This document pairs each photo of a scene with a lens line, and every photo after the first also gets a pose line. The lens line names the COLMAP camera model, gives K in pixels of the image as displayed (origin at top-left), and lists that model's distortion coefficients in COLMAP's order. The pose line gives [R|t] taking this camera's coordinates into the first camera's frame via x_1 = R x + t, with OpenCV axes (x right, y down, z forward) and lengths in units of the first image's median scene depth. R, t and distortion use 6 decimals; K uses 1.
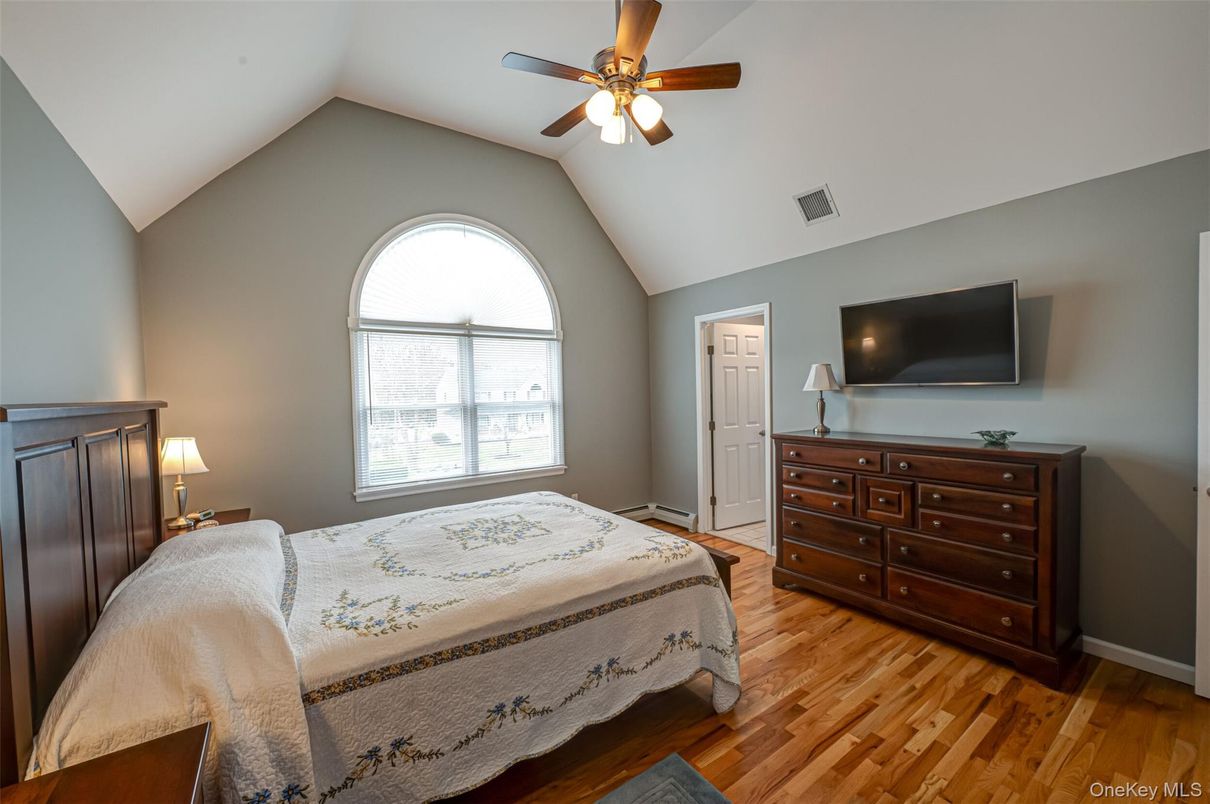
lens RADIAL K [[469.3, 0, 605.0], [0, 469.3, 402.0], [0, 0, 1]] dist [-0.002047, -0.000300]
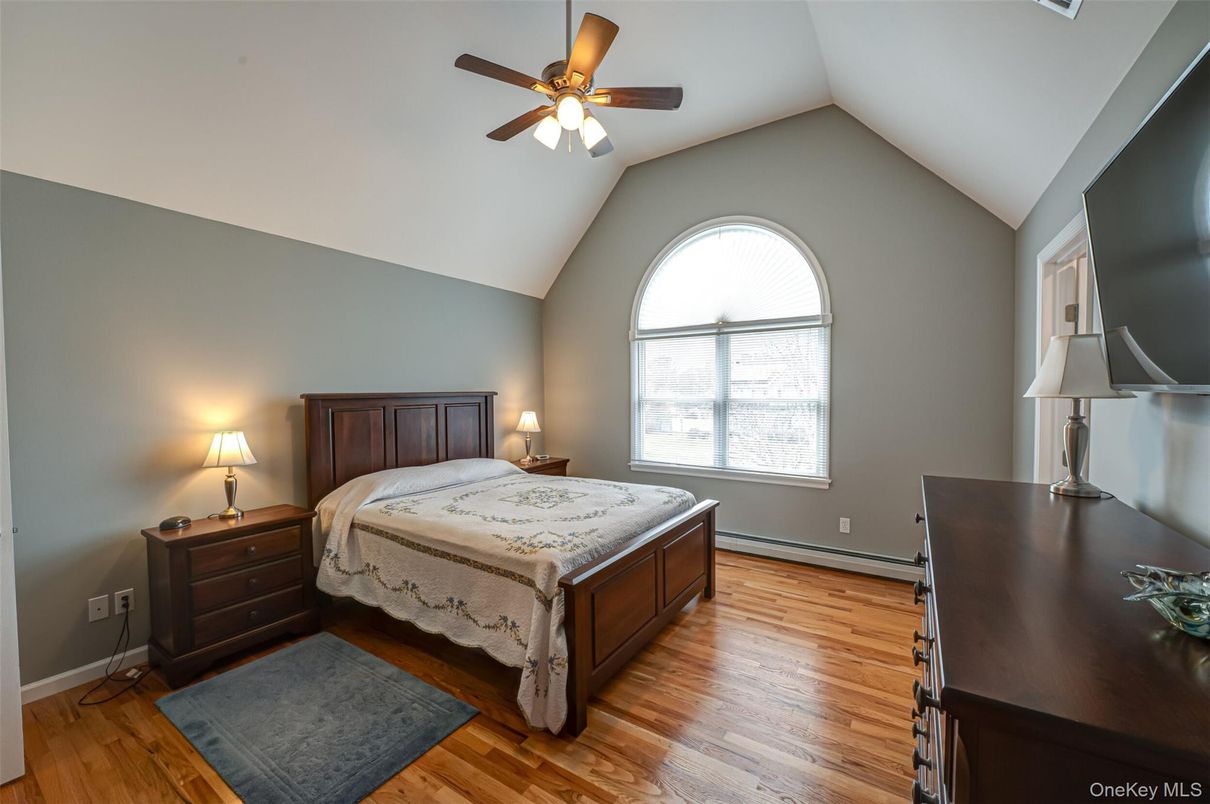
lens RADIAL K [[503.4, 0, 665.4], [0, 503.4, 404.5], [0, 0, 1]] dist [-0.002463, -0.000181]
pose [[0.391659, 0.045534, -0.918983, 1.266400], [-0.023707, 0.998943, 0.039393, -0.048118], [0.919805, 0.006358, 0.392325, 0.832072]]
